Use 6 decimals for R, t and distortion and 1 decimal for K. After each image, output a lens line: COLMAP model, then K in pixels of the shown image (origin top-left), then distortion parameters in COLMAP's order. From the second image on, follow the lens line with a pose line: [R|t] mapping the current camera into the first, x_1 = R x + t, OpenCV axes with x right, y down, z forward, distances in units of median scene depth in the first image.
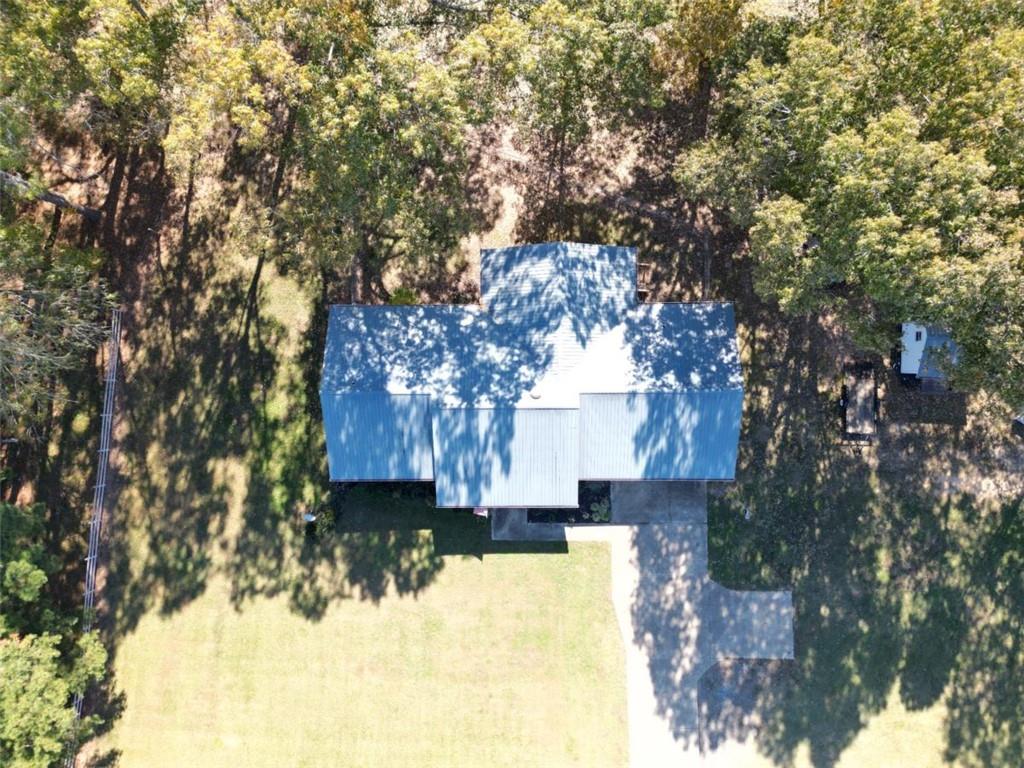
lens RADIAL K [[719.6, 0, 517.8], [0, 719.6, 383.8], [0, 0, 1]] dist [0.001554, 0.001063]
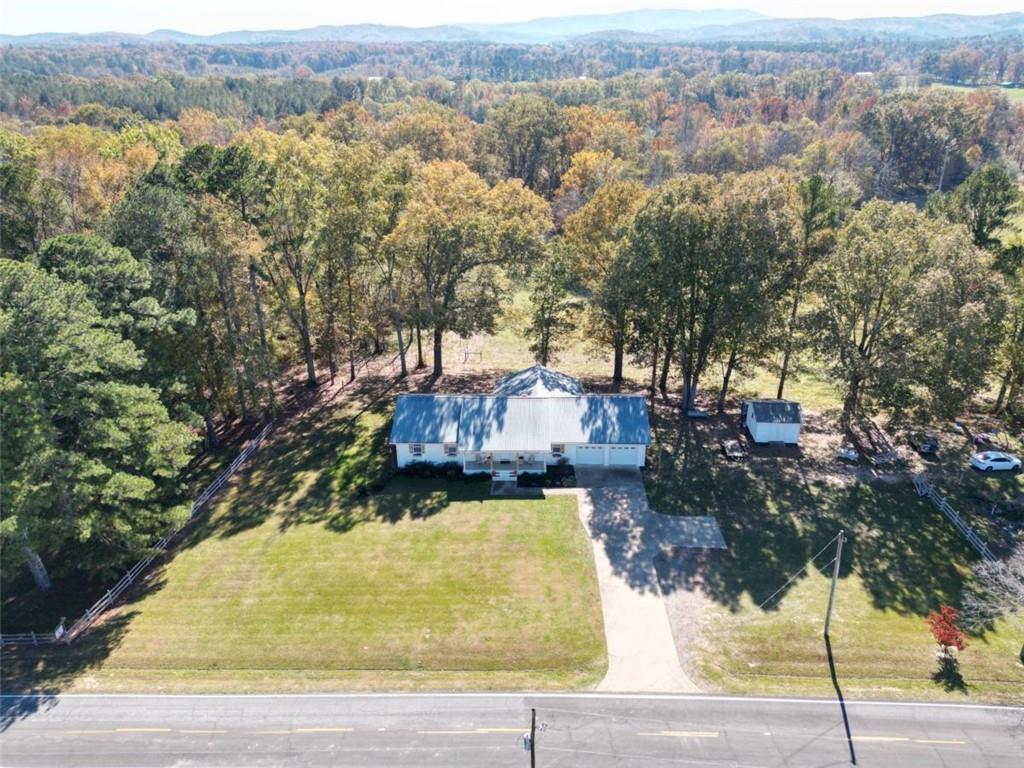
lens RADIAL K [[719.6, 0, 511.9], [0, 719.6, 384.1], [0, 0, 1]] dist [0.001554, 0.001063]
pose [[0.998882, 0.034009, -0.032835, 0.053519], [-0.044548, 0.444810, -0.894516, 1.381671], [-0.015816, 0.894979, 0.445828, 0.197095]]
